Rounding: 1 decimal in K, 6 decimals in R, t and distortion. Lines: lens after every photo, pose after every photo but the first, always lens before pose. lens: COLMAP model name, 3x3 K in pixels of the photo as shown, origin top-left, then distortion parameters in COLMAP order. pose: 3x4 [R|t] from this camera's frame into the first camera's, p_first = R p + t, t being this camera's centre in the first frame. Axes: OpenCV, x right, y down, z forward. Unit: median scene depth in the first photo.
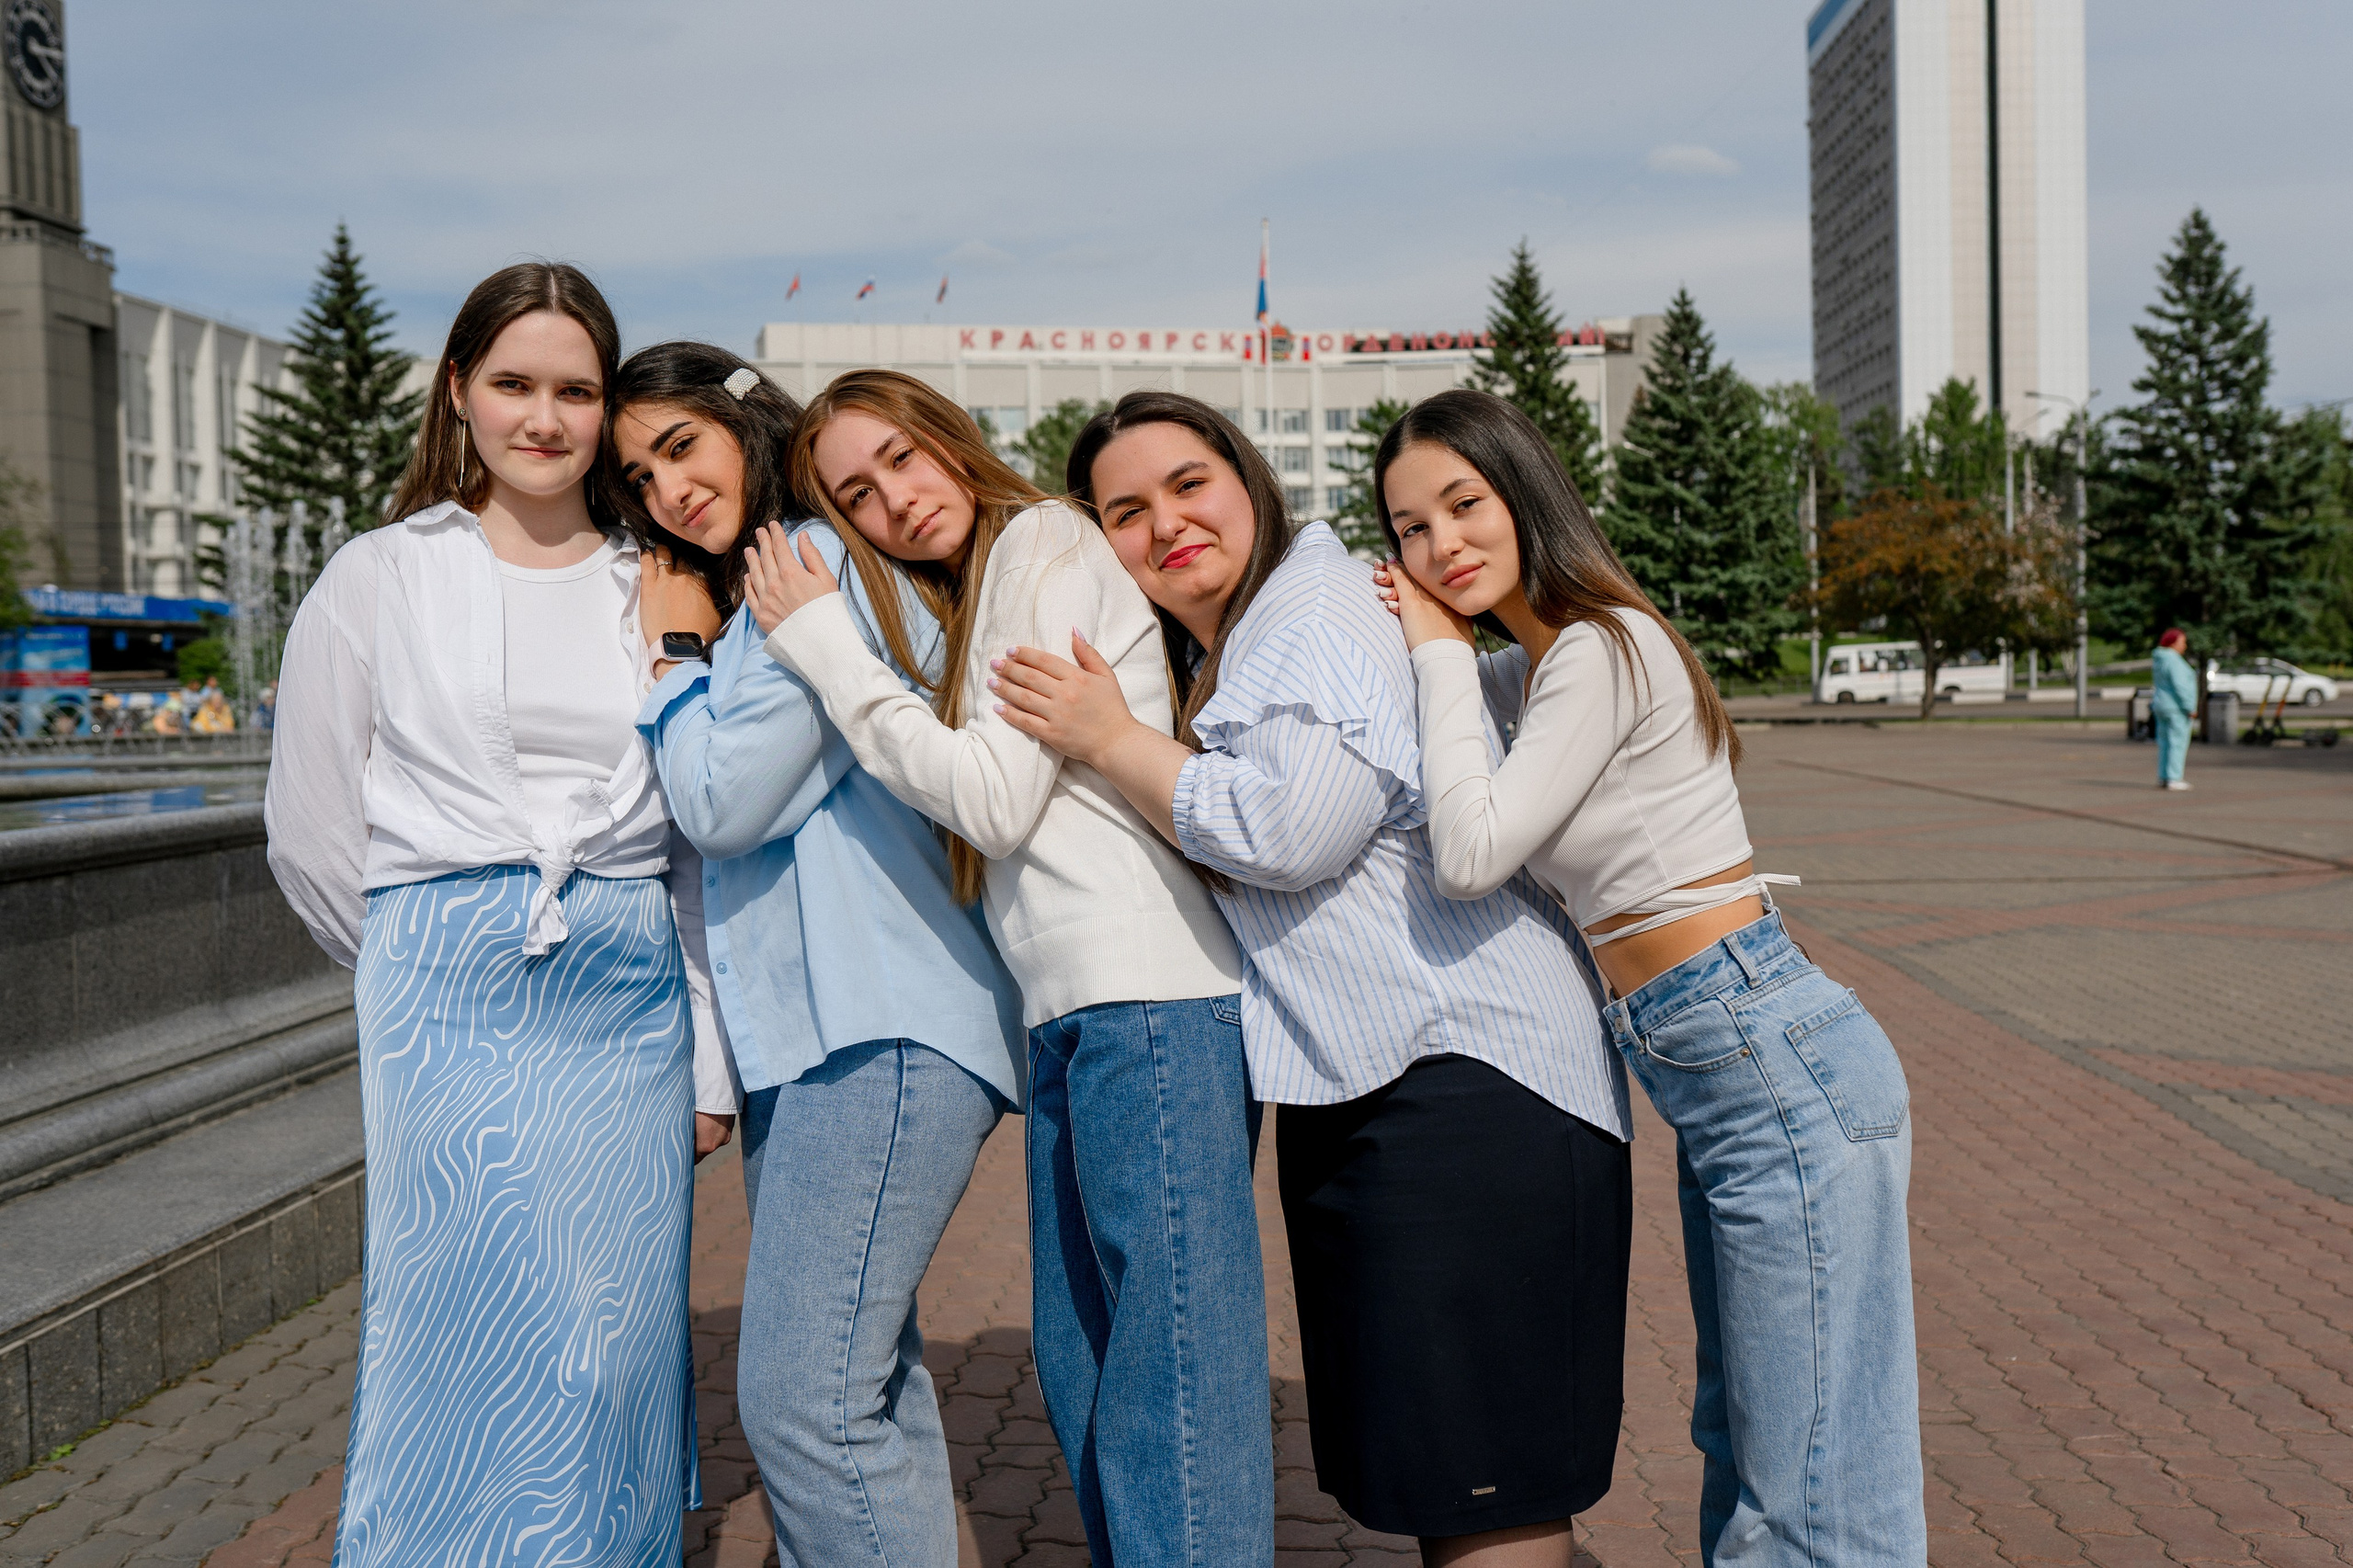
lens RADIAL K [[2213.9, 0, 1184.5], [0, 2213.9, 745.7], [0, 0, 1]] dist [-0.064235, 0.090773]
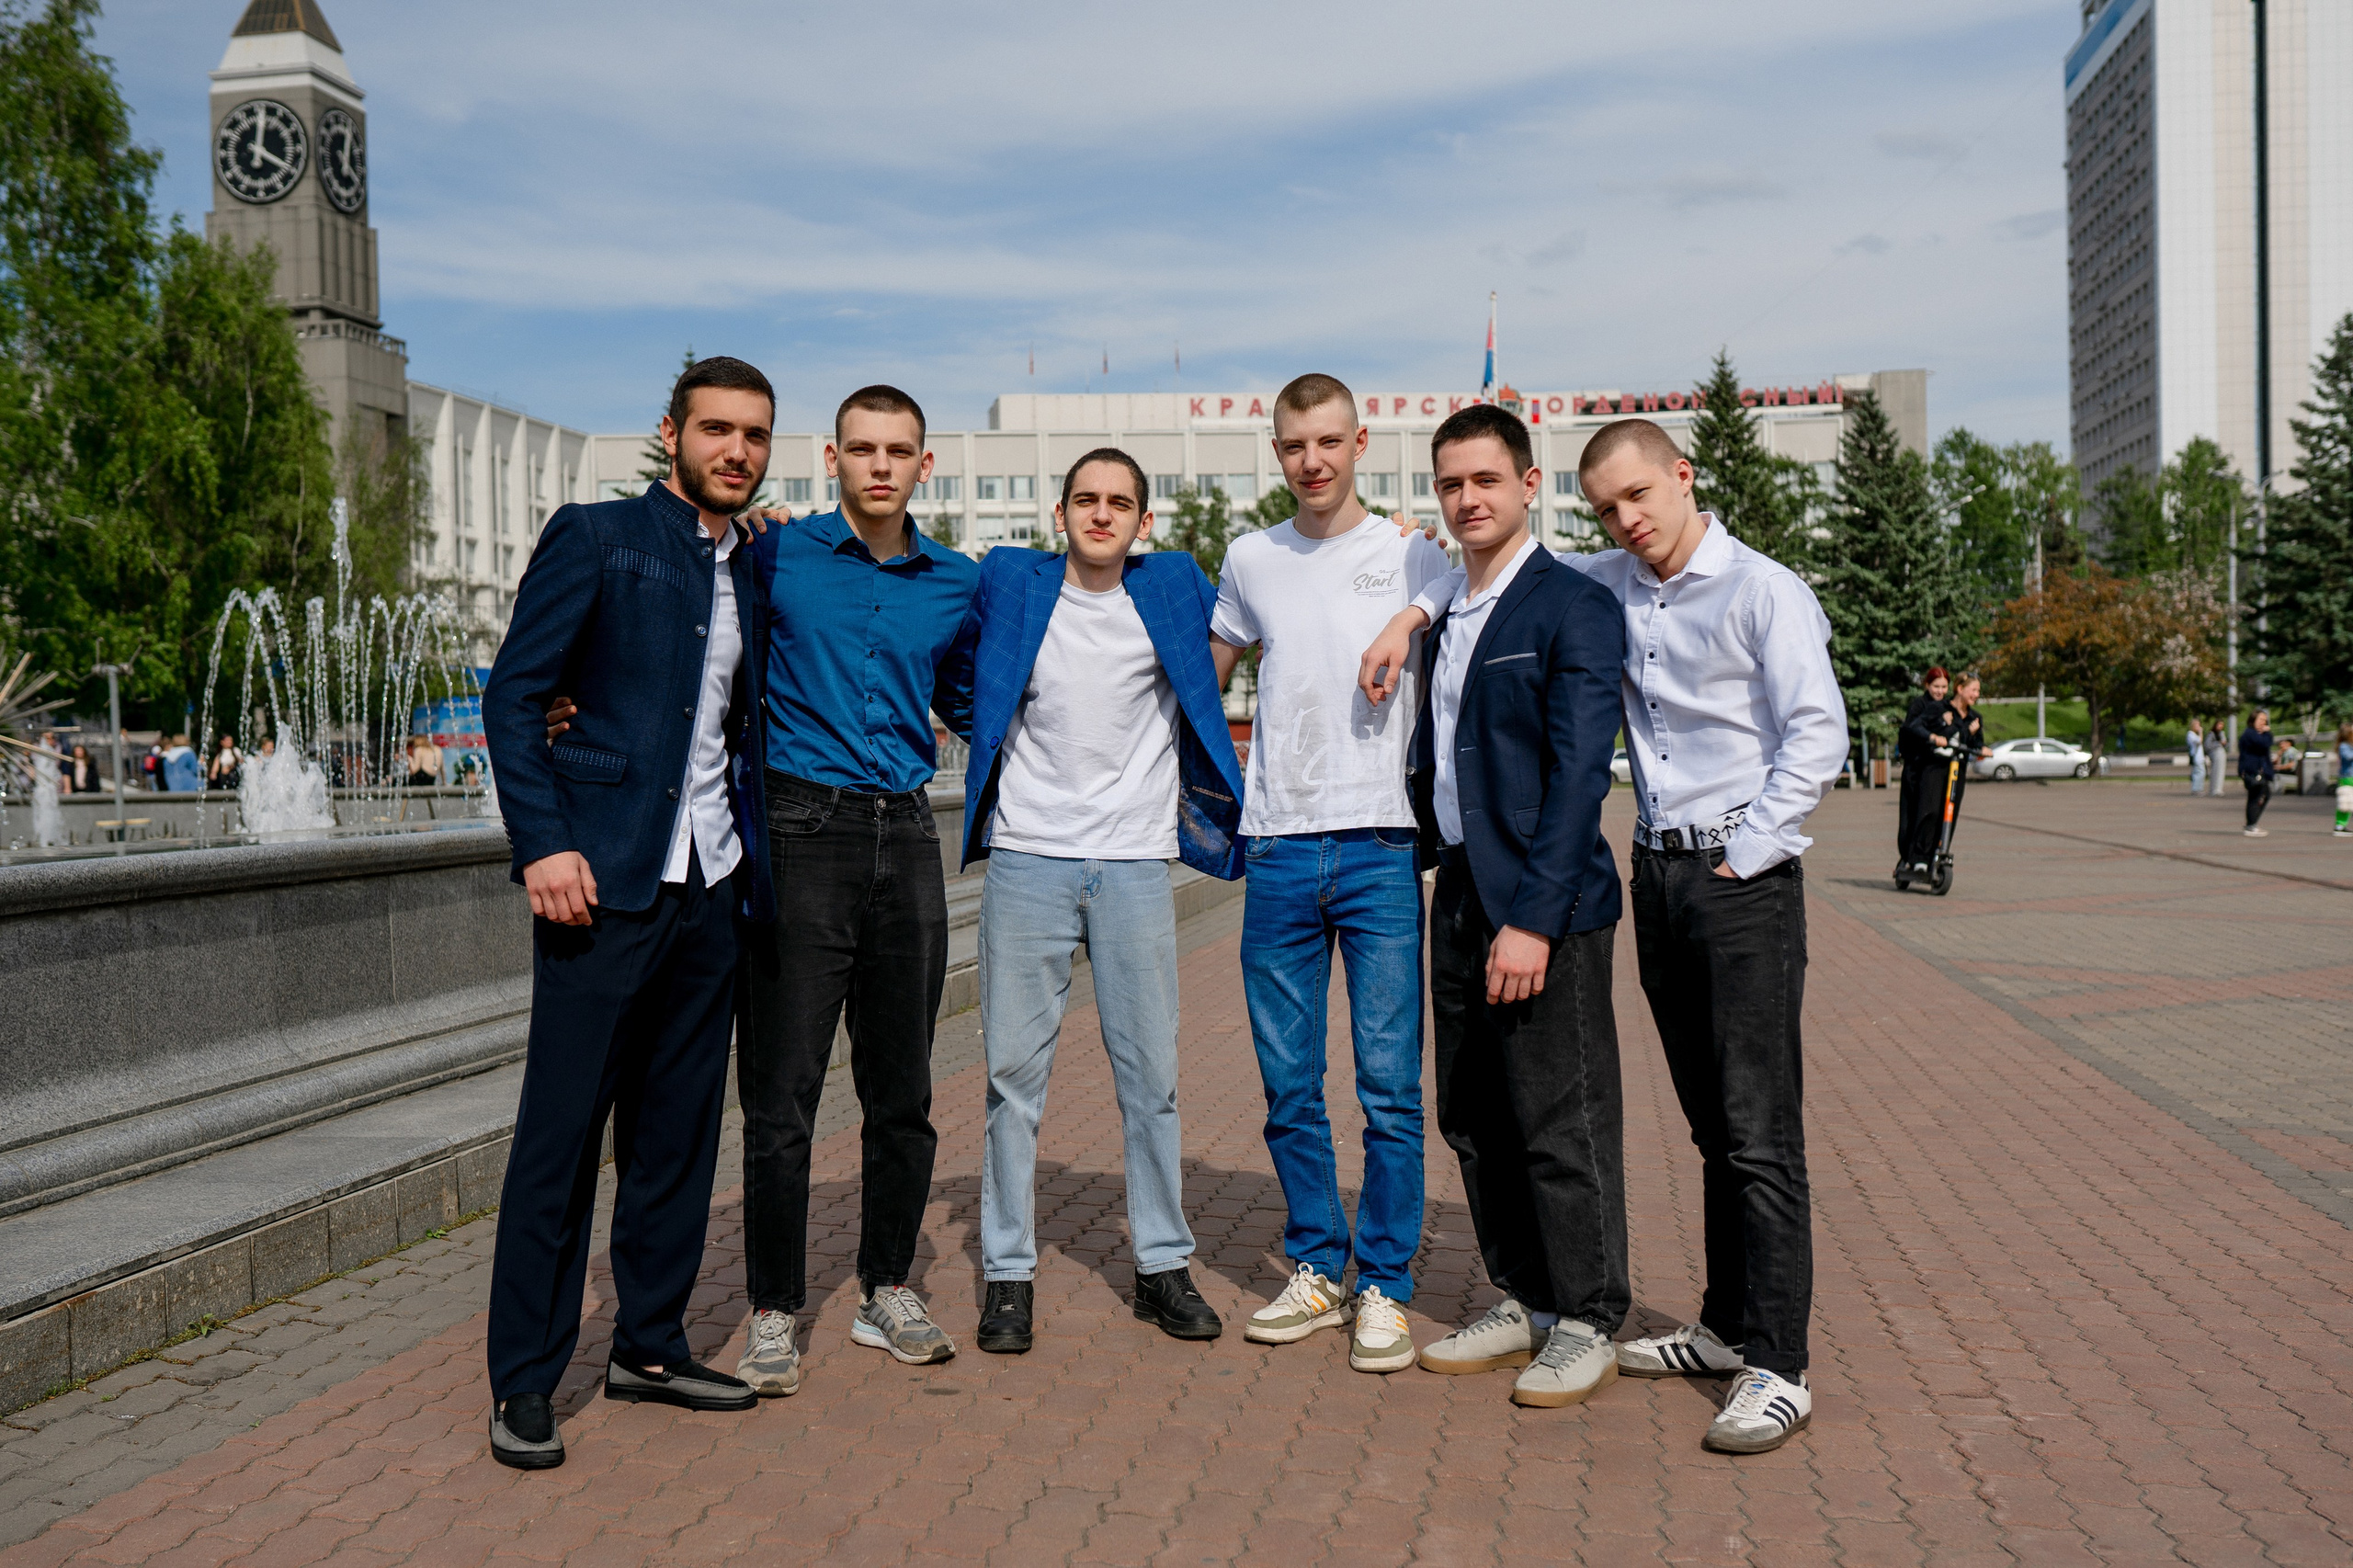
lens RADIAL K [[2366.7, 0, 1111.5], [0, 2366.7, 784.7], [0, 0, 1]] dist [-0.061058, 0.082078]
pose [[0.992197, 0.002822, -0.124650, -0.004401], [-0.004421, 0.999911, -0.012555, 0.007658], [0.124604, 0.013008, 0.992121, -0.210639]]
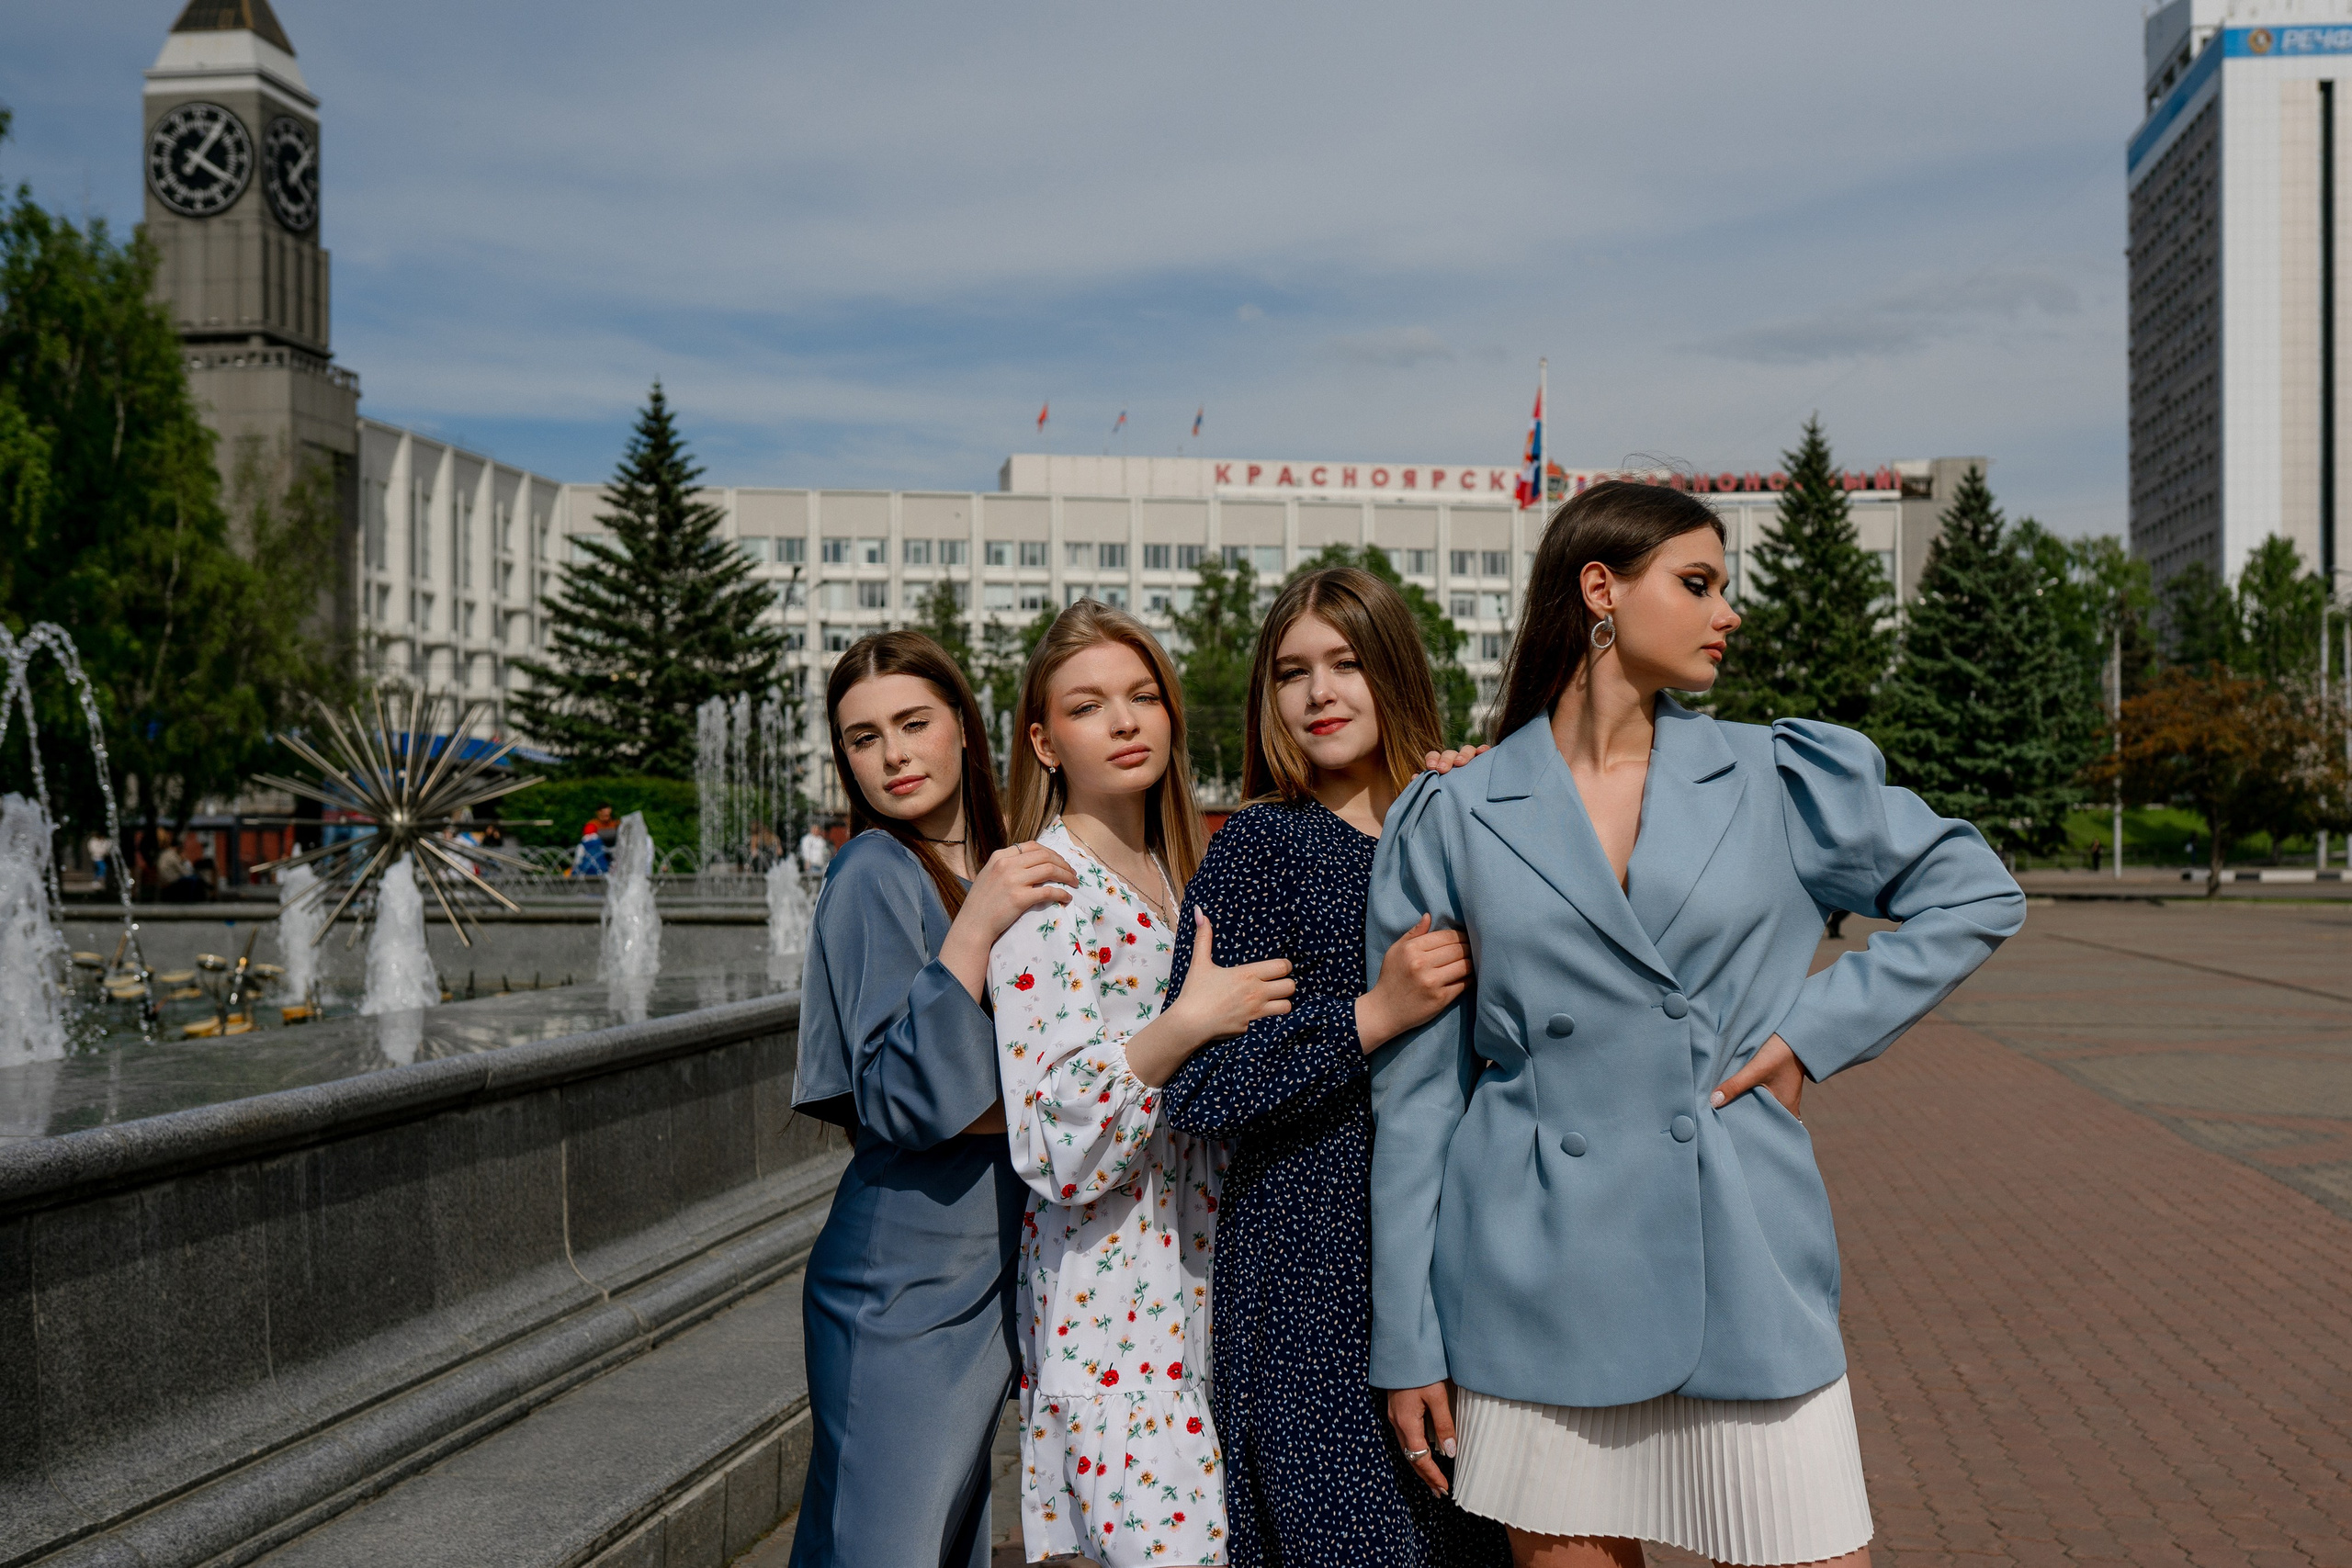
lens RADIAL K [[2453.4, 0, 1294.1], [0, 2453.4, 827.0], [0, 0, 1]] dist [-0.071818, 0.119539]
pose [[0.998251, 0.021439, -0.055098, -0.017713], [-0.023213, 0.999226, -0.031770, 0.000420], [0.054374, 0.032994, 0.997975, -0.117755]]
